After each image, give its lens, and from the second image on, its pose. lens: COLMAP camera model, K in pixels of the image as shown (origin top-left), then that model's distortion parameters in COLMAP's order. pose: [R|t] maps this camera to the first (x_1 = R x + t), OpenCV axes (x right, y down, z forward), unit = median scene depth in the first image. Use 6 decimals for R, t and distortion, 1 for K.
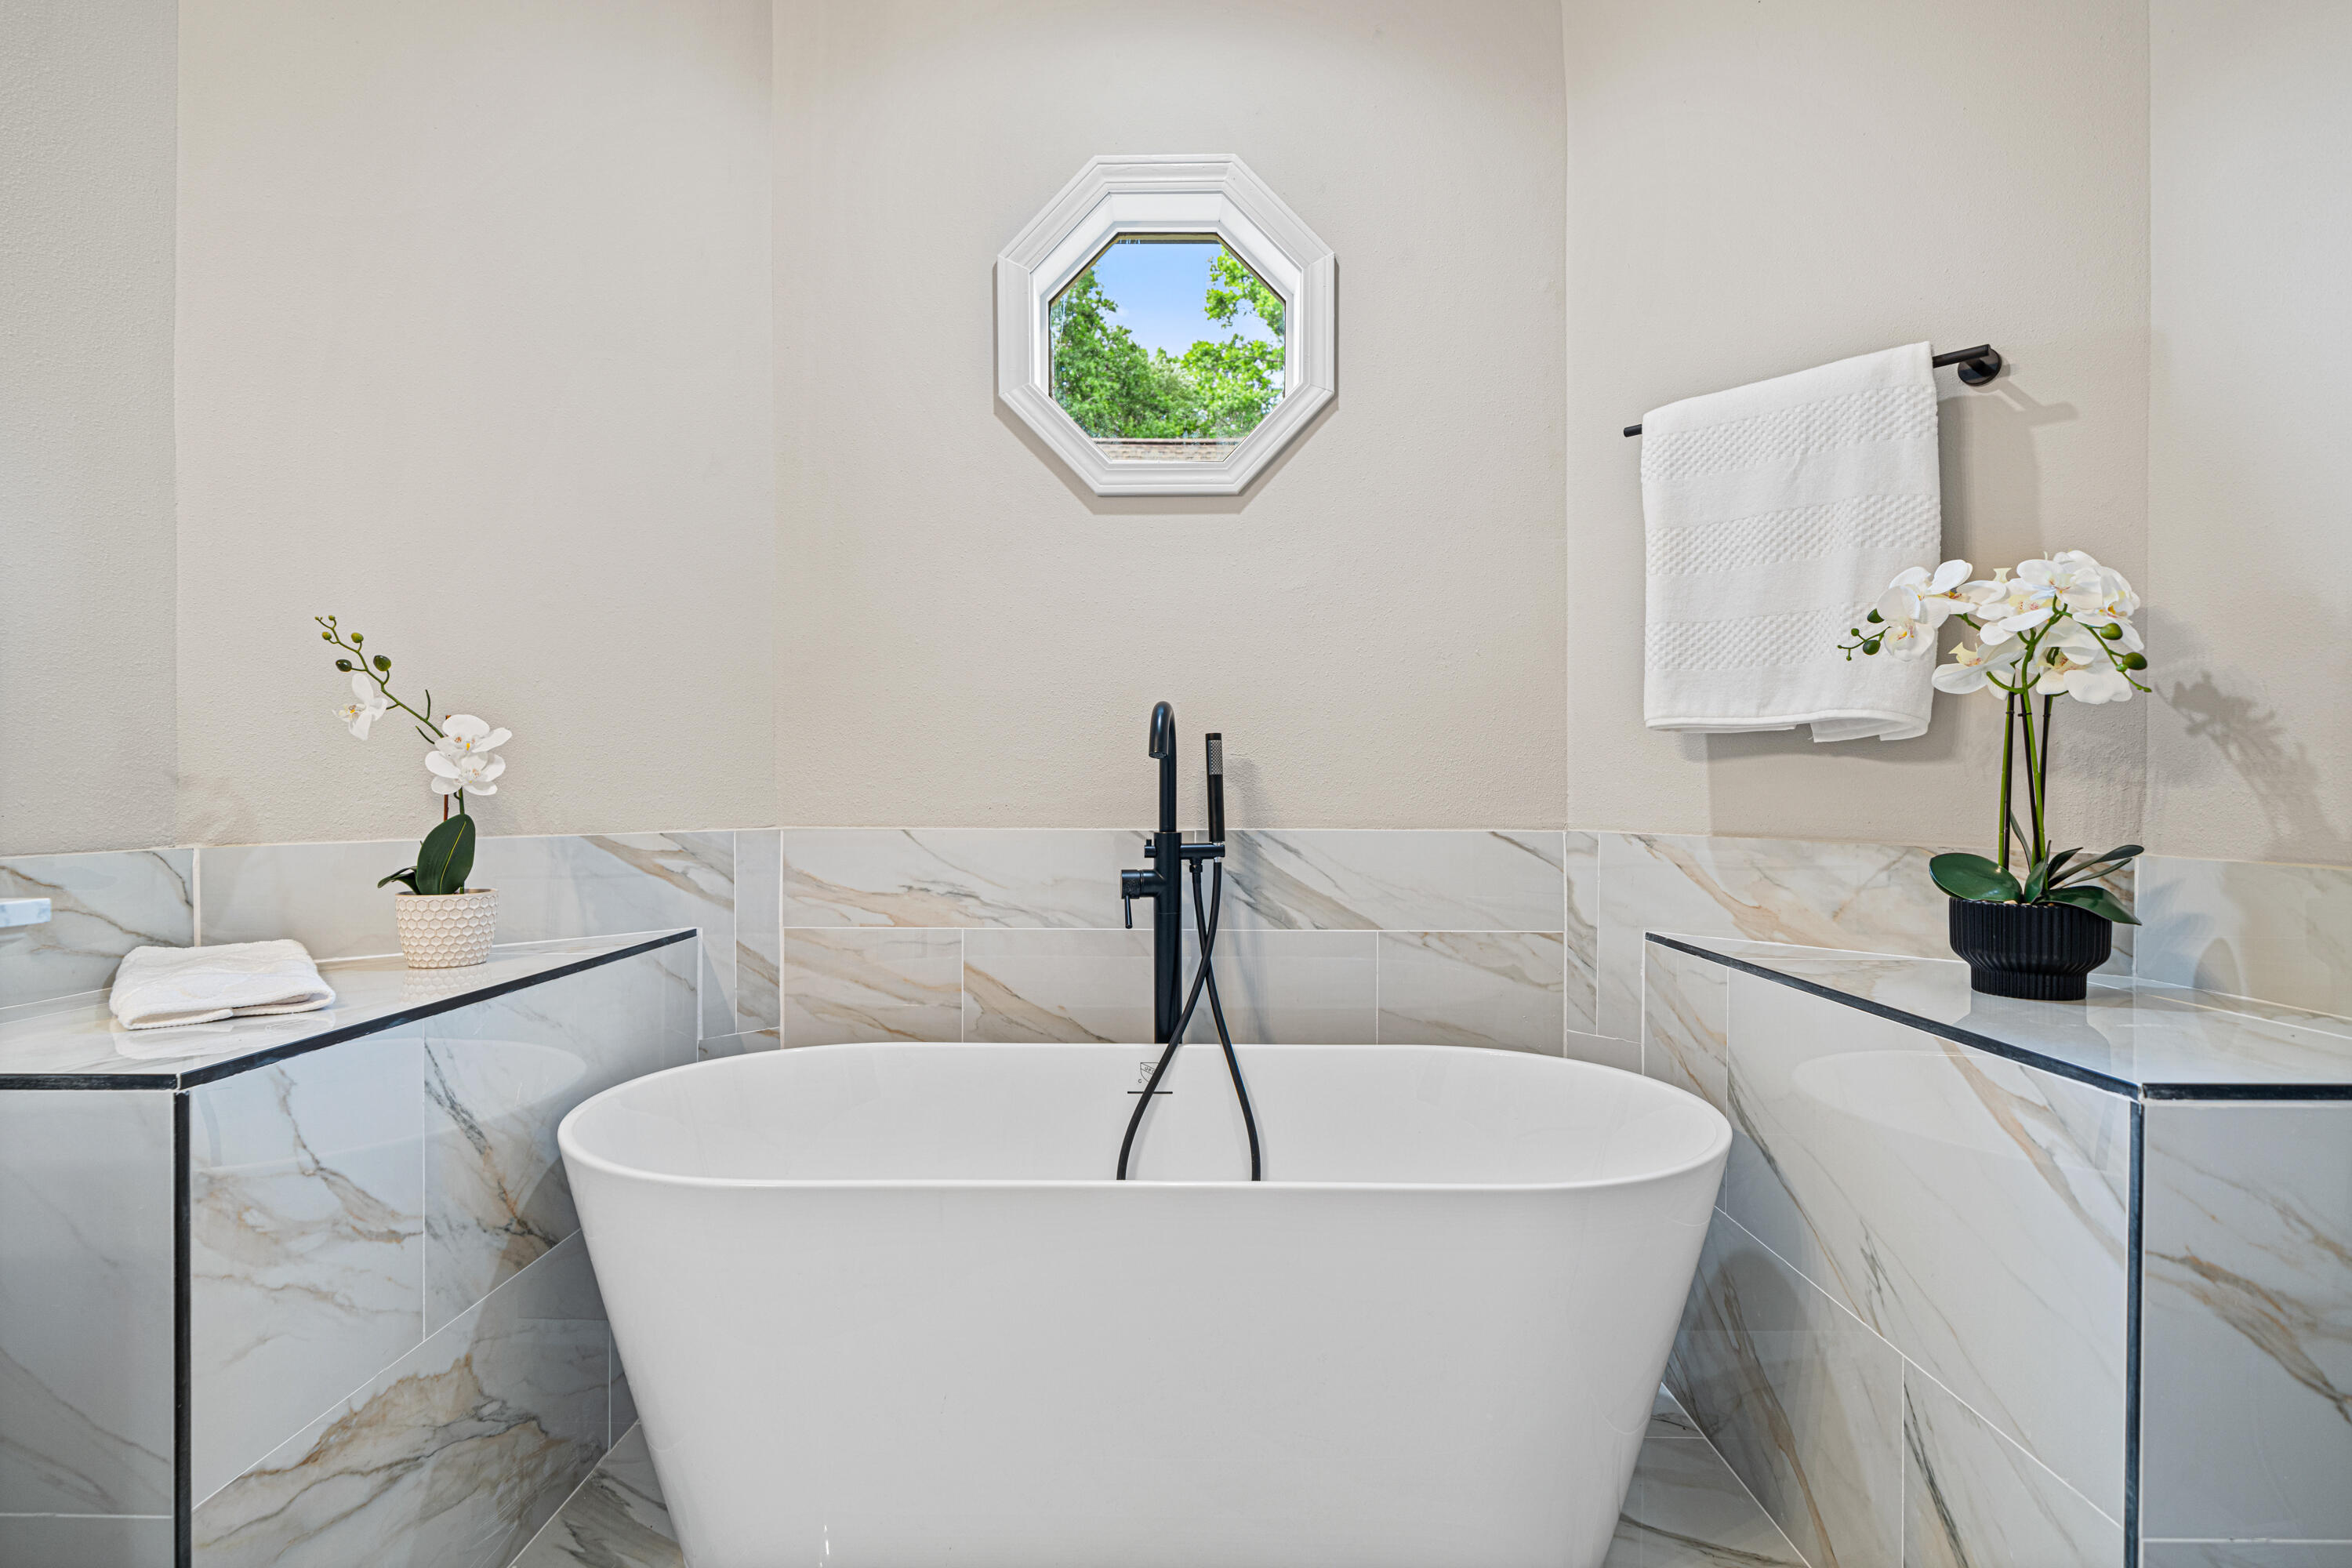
lens RADIAL K [[1194.7, 0, 1179.4], [0, 1194.7, 796.5], [0, 0, 1]] dist [0.001667, 0.000260]
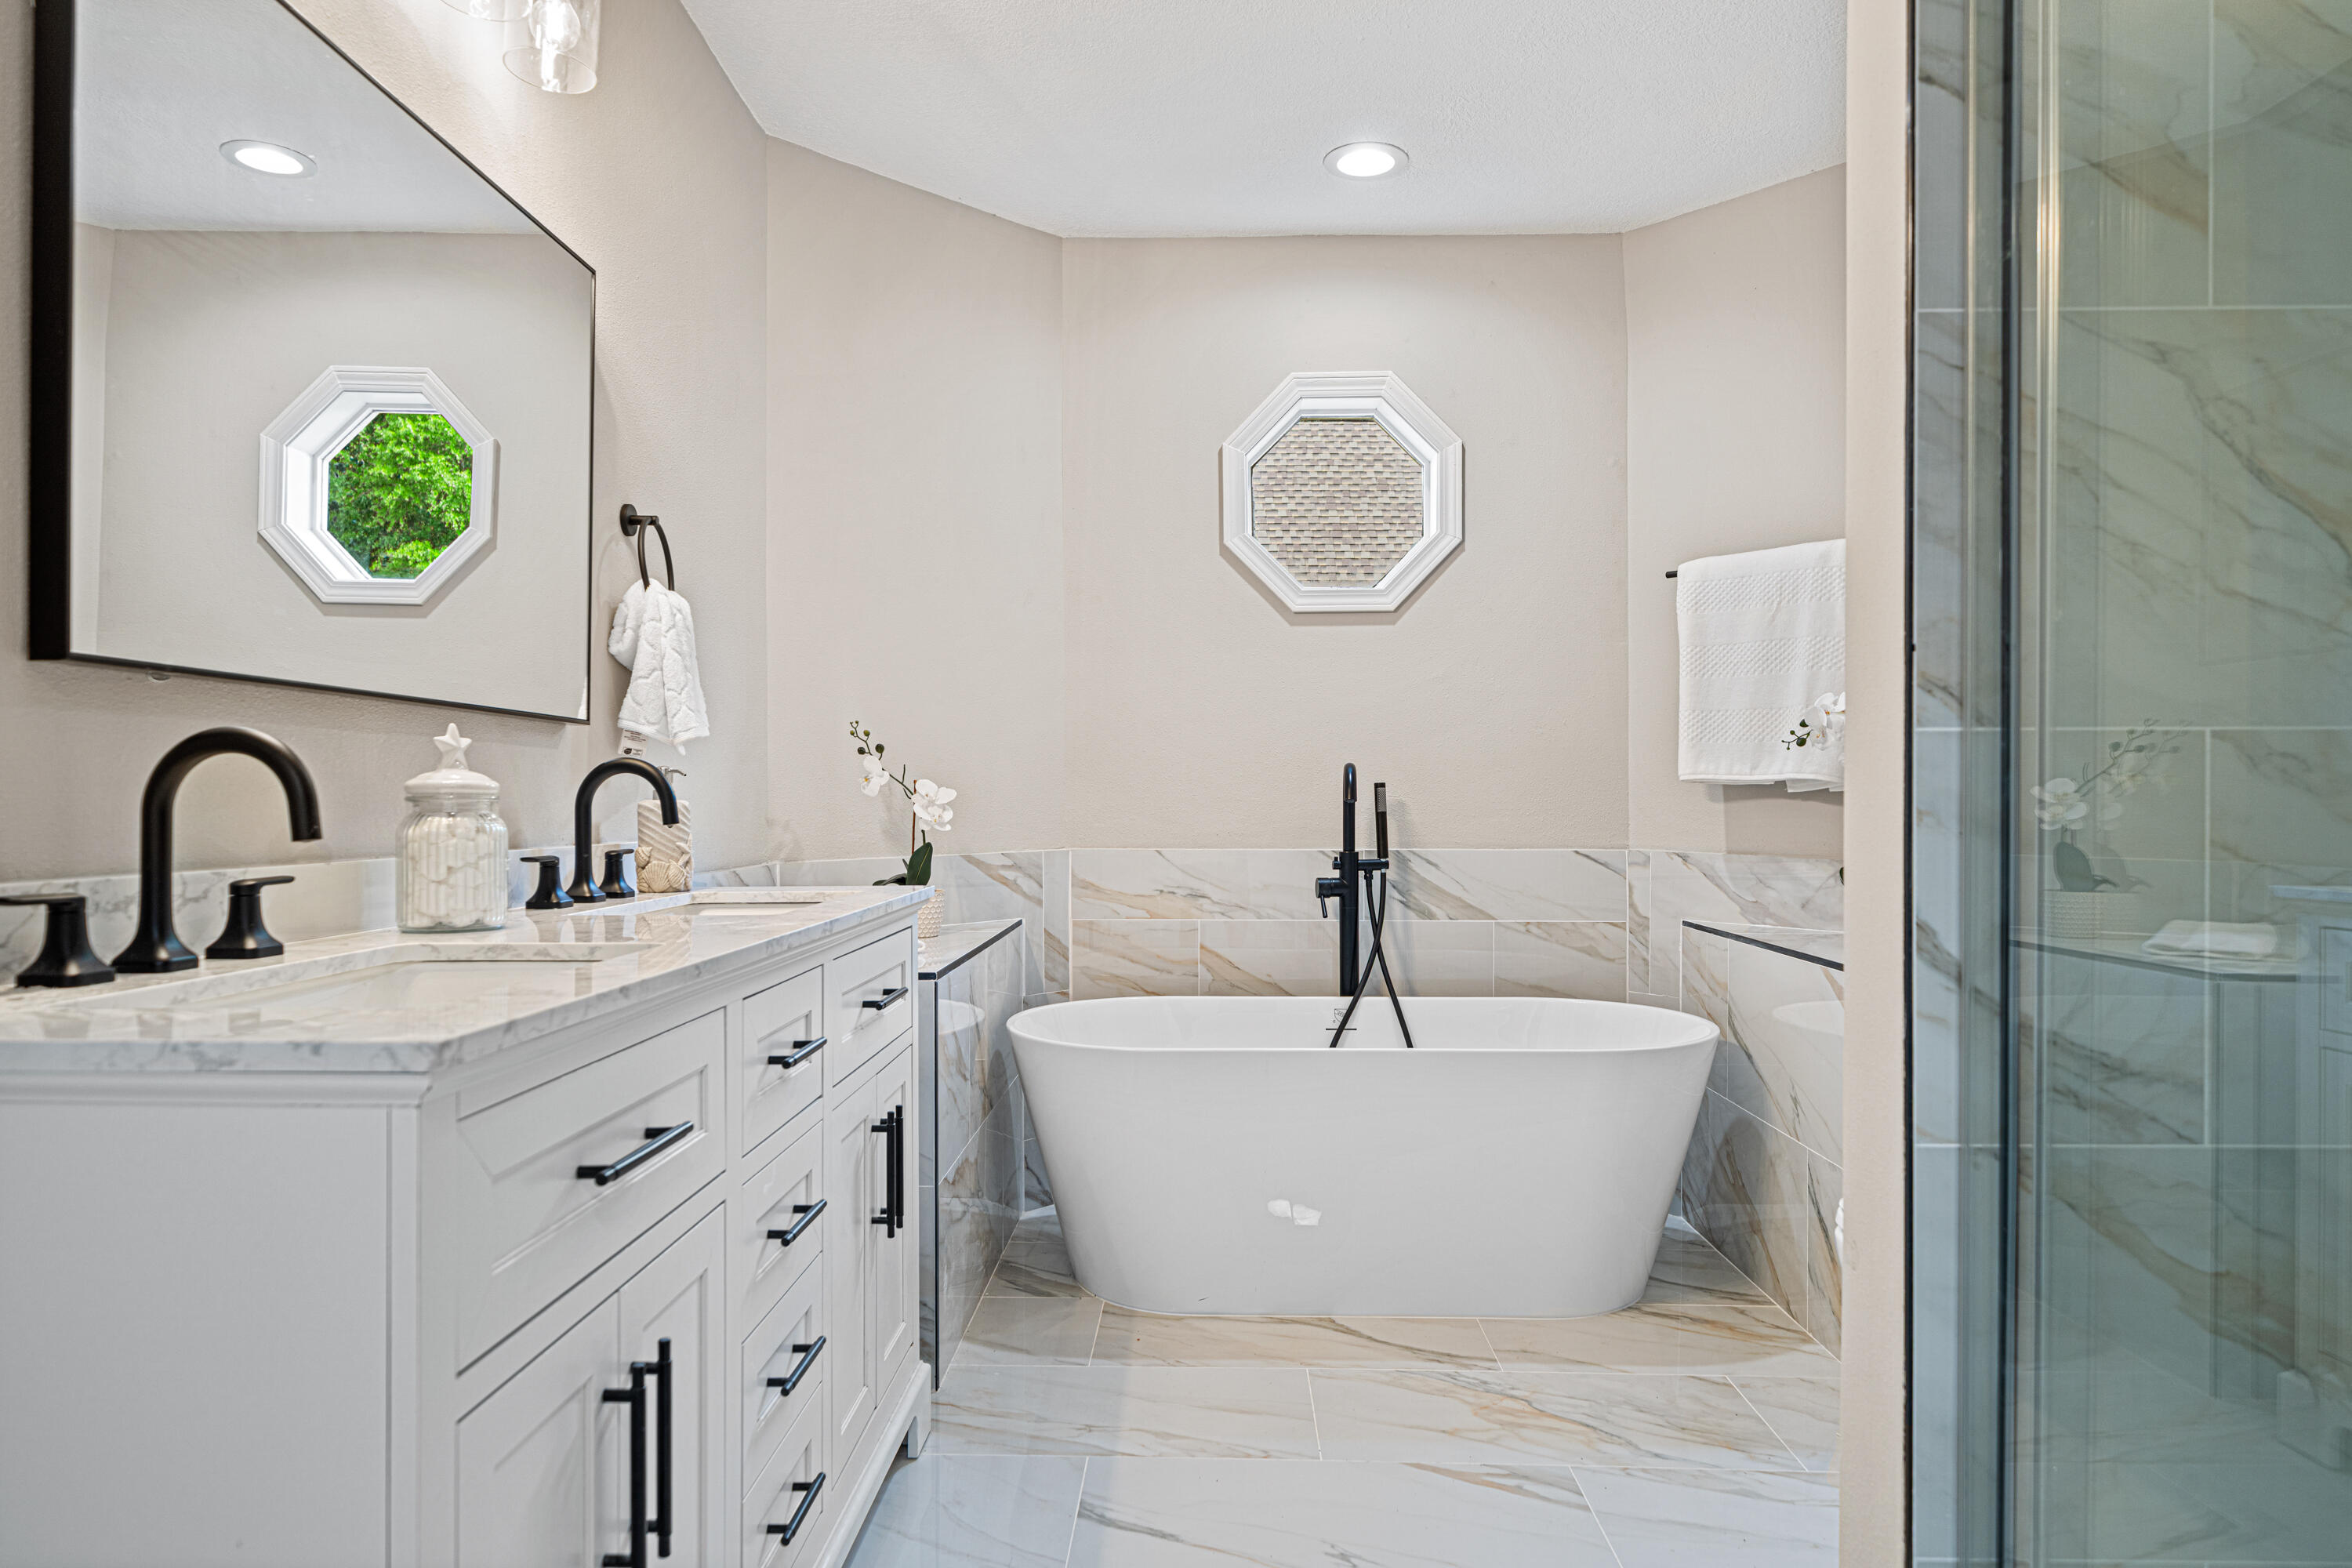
lens RADIAL K [[1451.7, 0, 1174.4], [0, 1451.7, 802.0], [0, 0, 1]] dist [0.002499, -0.000480]
pose [[0.999861, -0.002731, -0.016439, -0.200572], [0.002753, 0.999995, 0.001302, -0.034509], [0.016435, -0.001347, 0.999864, -0.790271]]
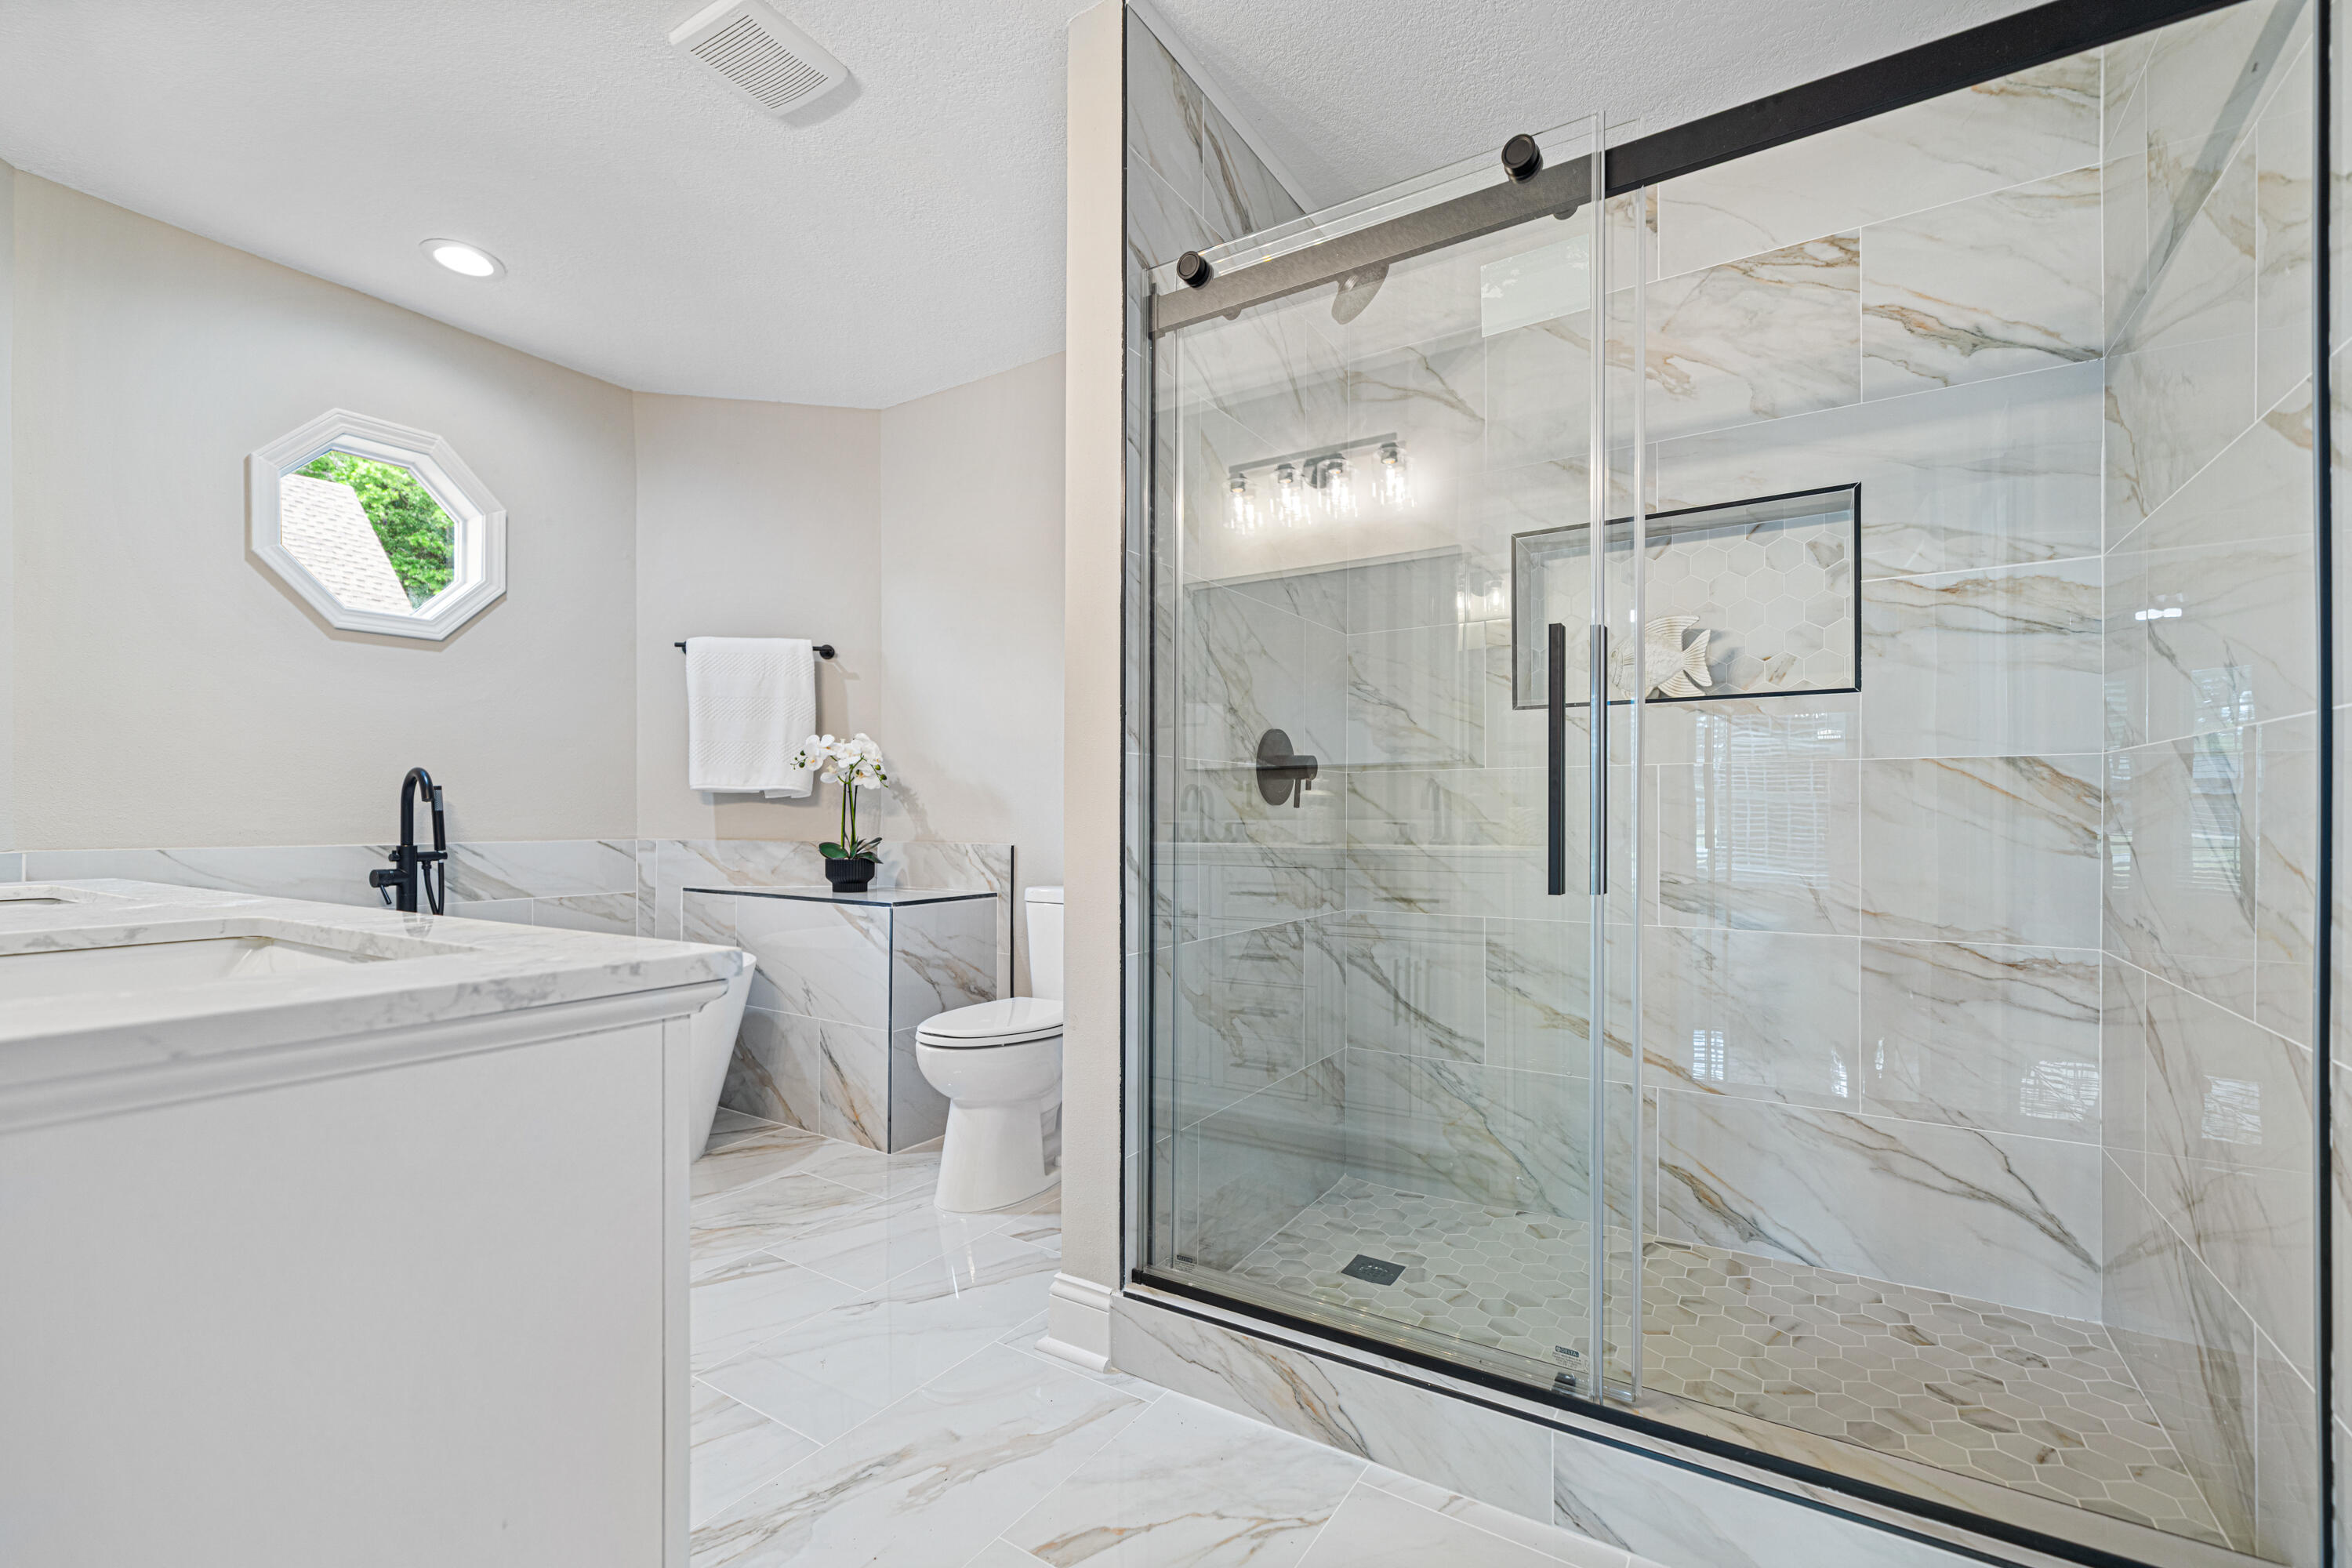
lens RADIAL K [[1000.9, 0, 1176.7], [0, 1000.9, 810.3], [0, 0, 1]] dist [-0.000123, 0.000072]
pose [[0.526980, 0.003188, 0.849872, -0.652409], [0.003976, 0.999973, -0.006217, -0.005512], [-0.849868, 0.006655, 0.526953, -0.656277]]
